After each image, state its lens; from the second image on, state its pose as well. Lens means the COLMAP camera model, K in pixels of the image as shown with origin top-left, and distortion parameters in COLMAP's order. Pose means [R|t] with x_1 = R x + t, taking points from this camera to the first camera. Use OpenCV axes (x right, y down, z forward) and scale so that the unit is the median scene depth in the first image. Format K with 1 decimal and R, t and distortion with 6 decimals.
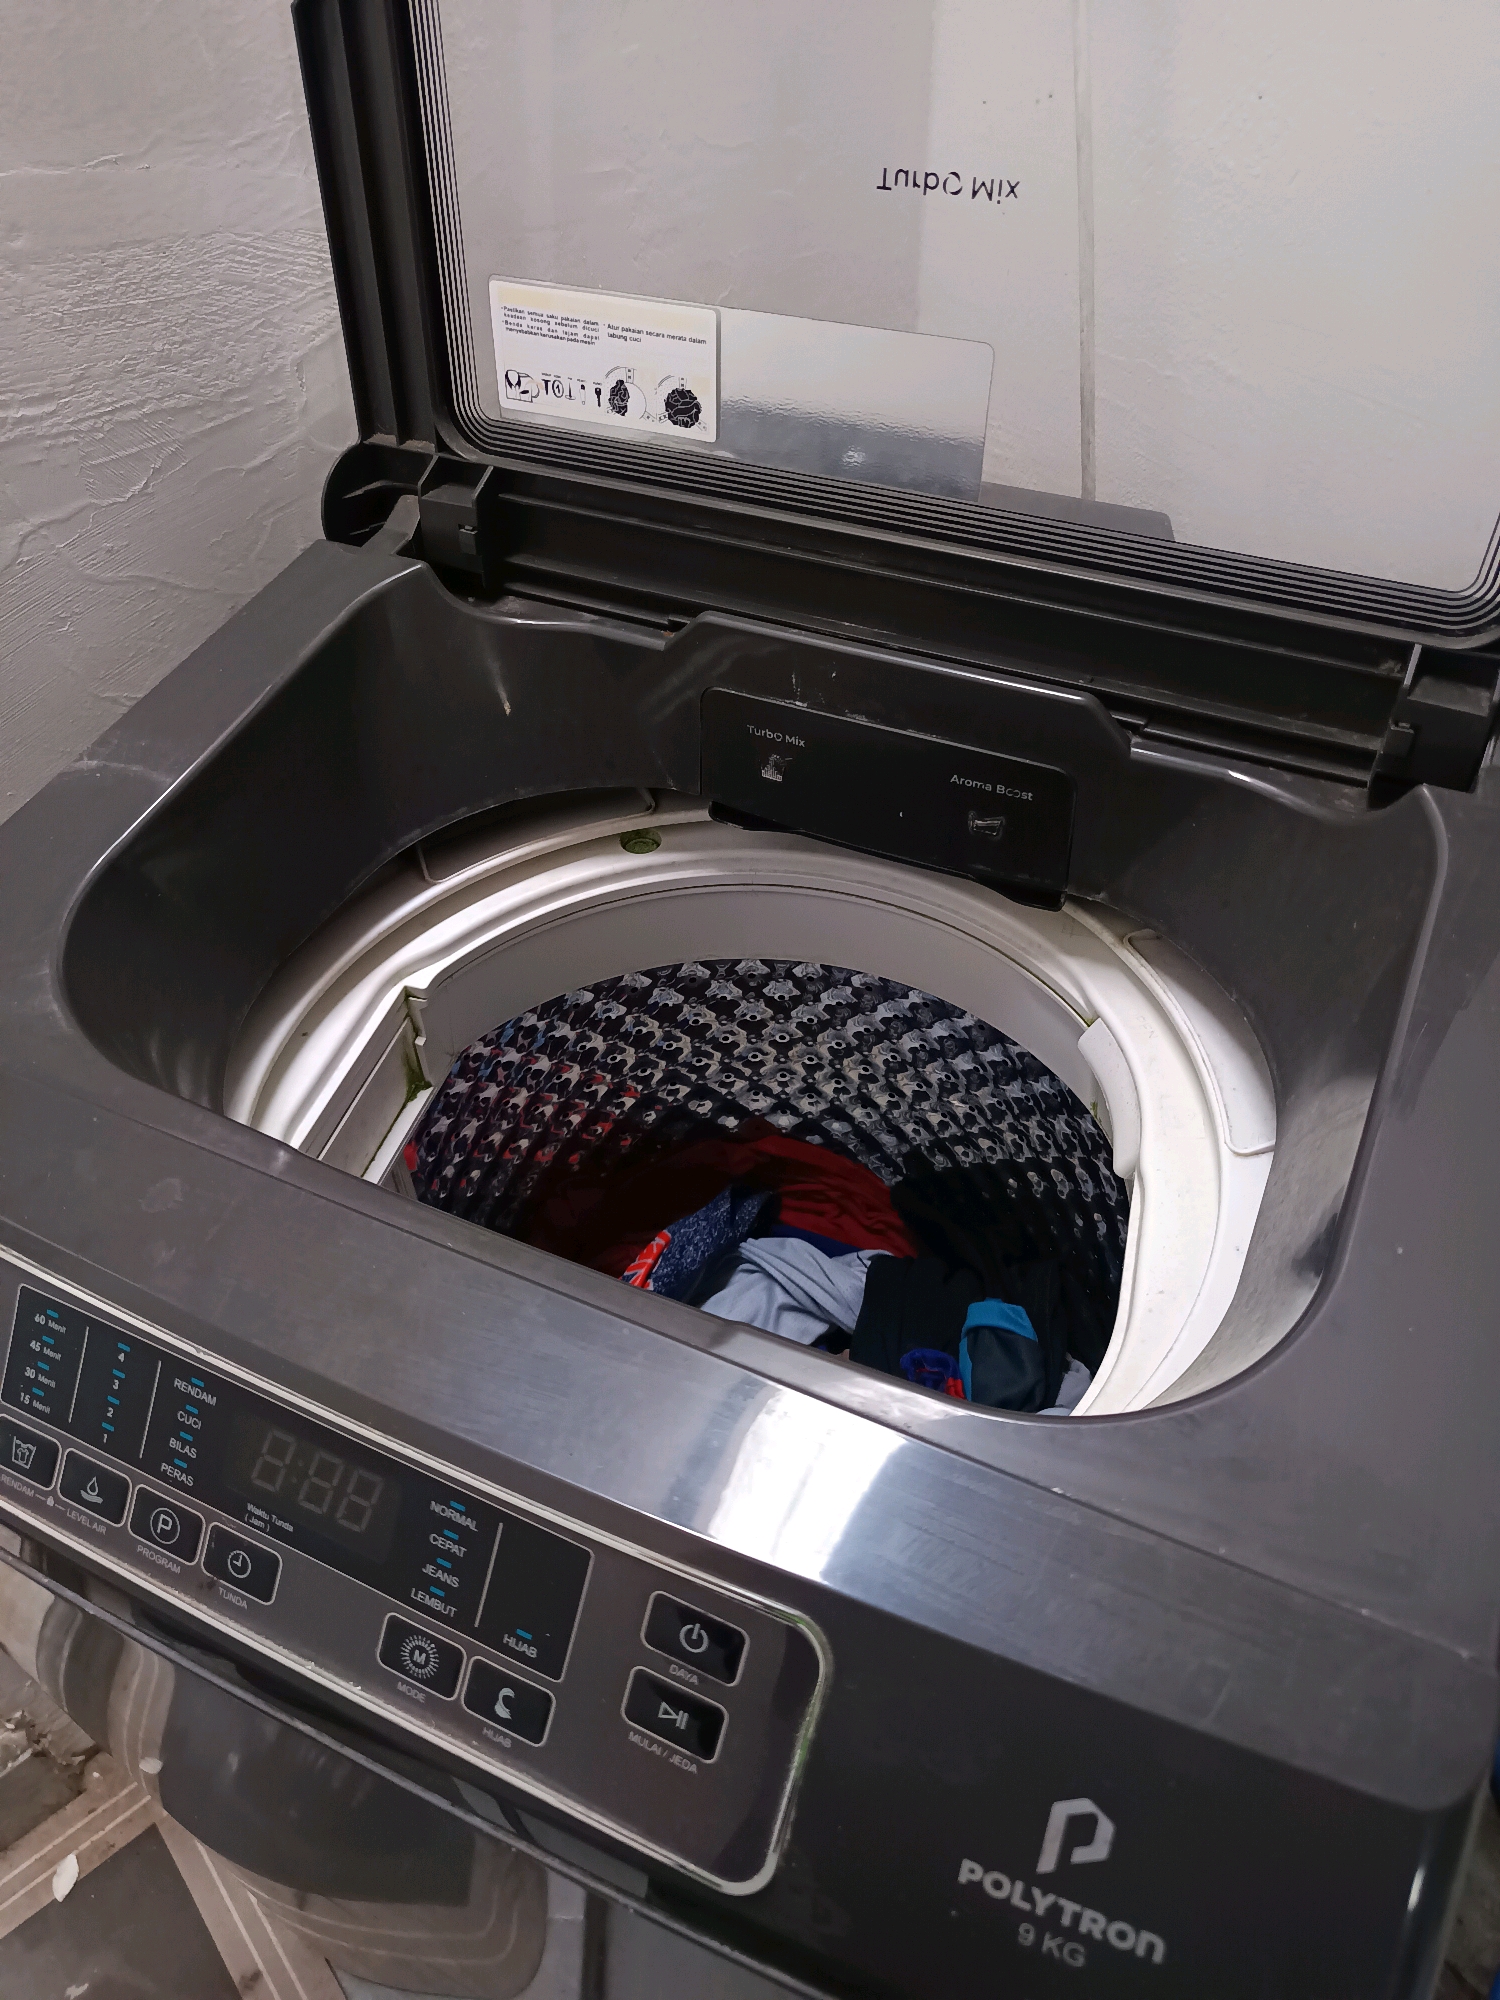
lens RADIAL K [[1426.2, 0, 737.3], [0, 1426.2, 1004.9], [0, 0, 1]] dist [0.005809, -0.000073]
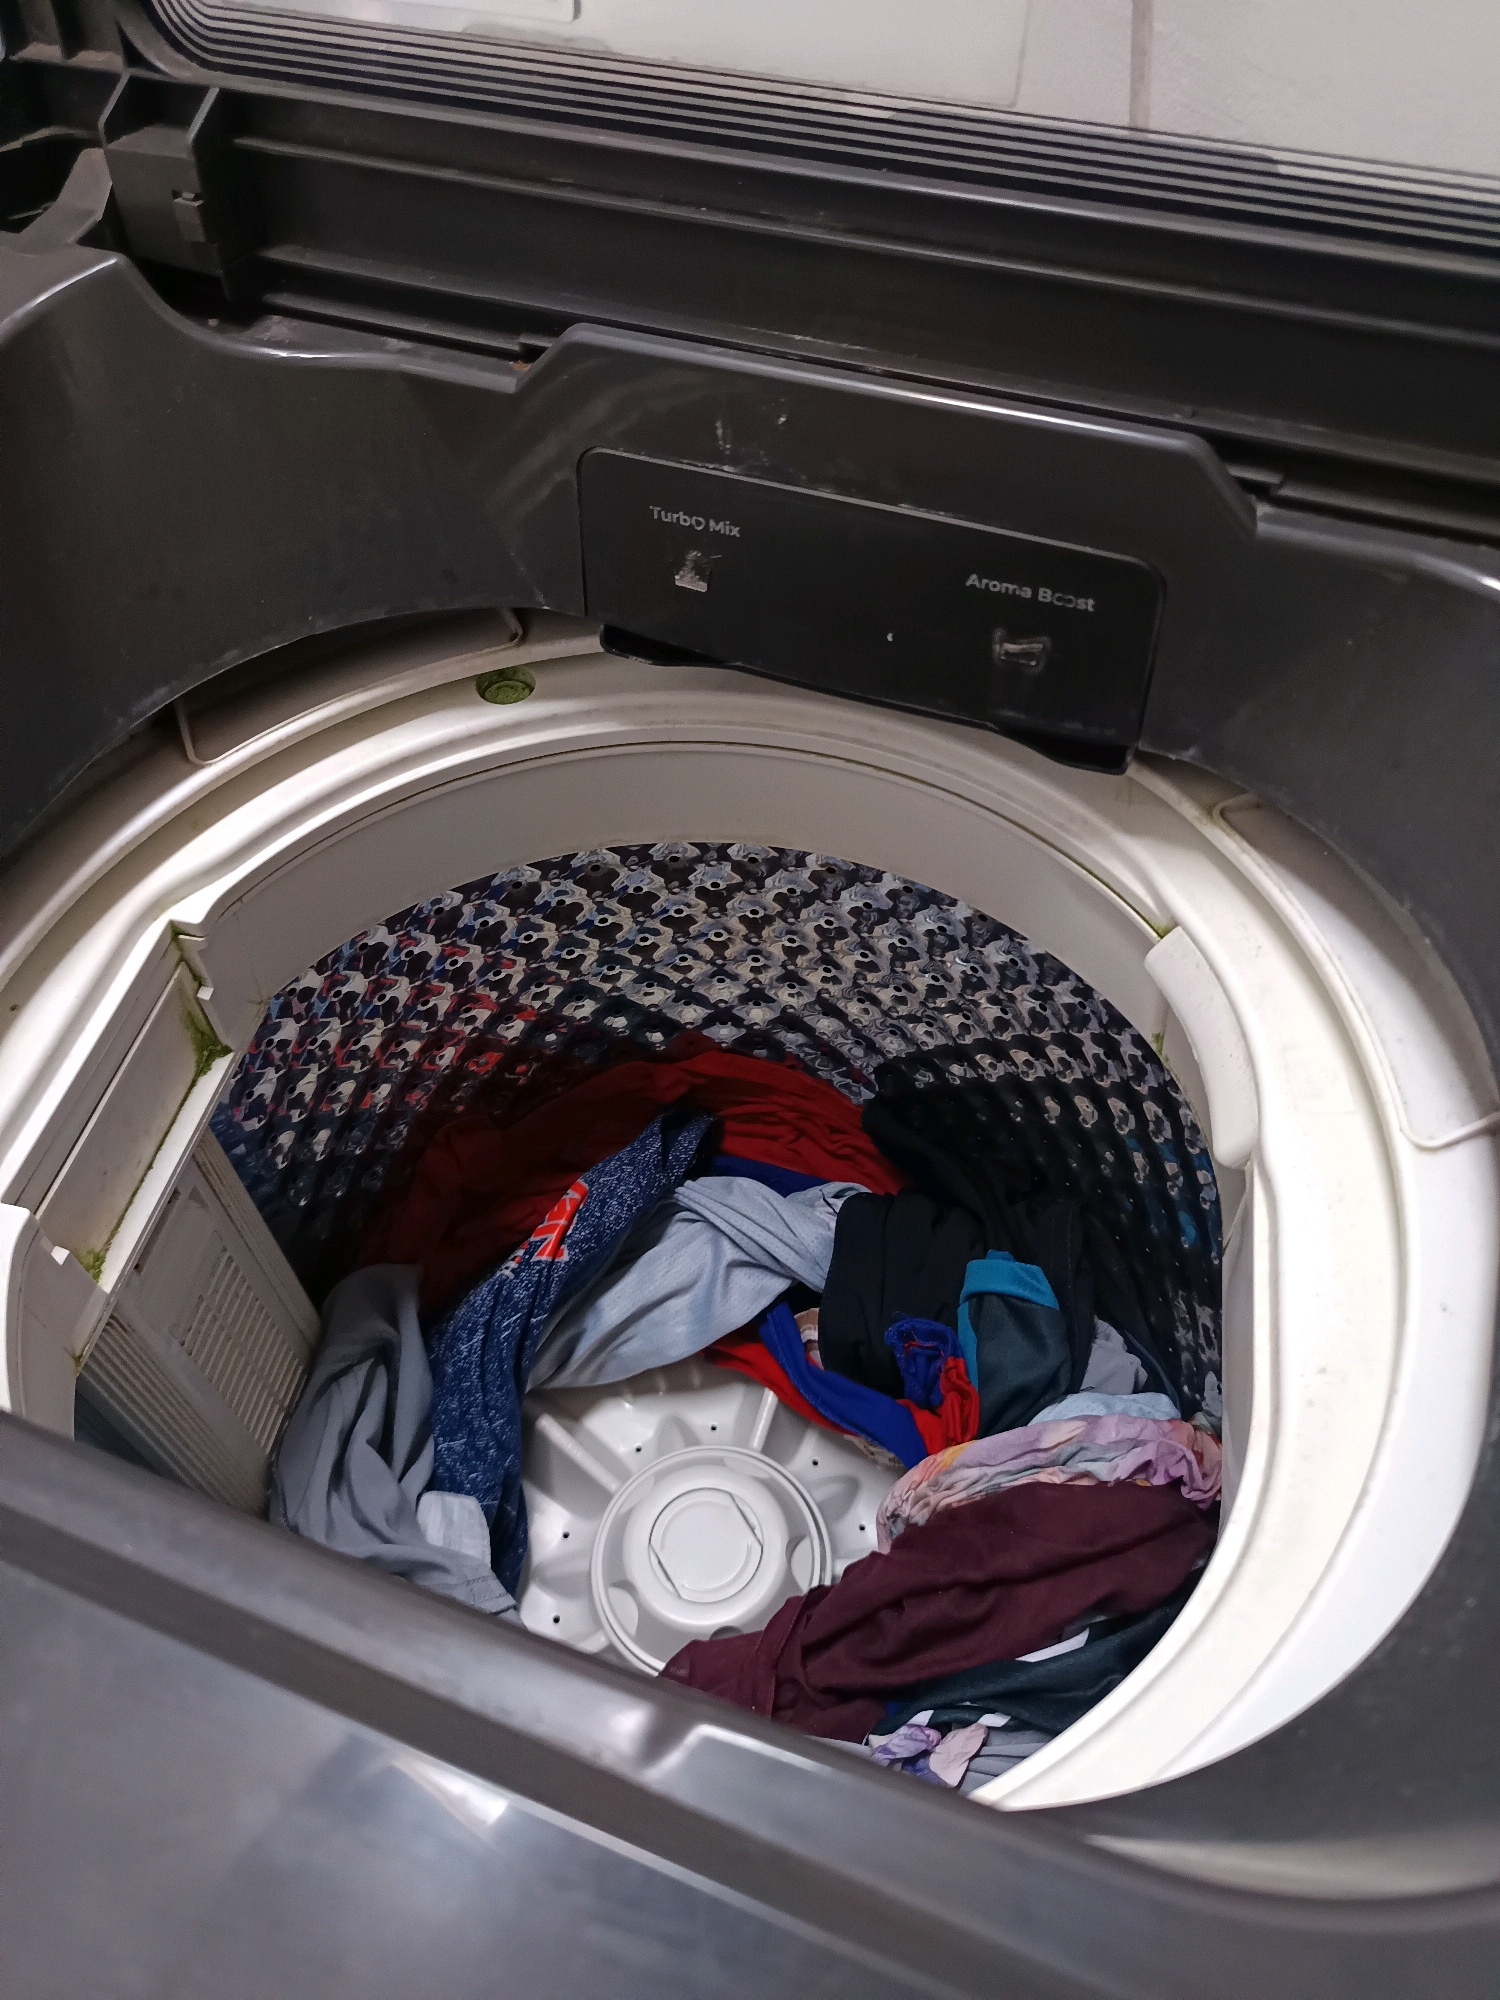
lens RADIAL K [[1404.0, 0, 750.0], [0, 1404.0, 1000.0], [0, 0, 1]] dist [-0.040290, 0.047952]
pose [[0.996789, -0.052362, 0.060575, 0.001835], [0.043890, 0.990063, 0.133602, -0.050055], [-0.066969, -0.130514, 0.989182, 0.299607]]
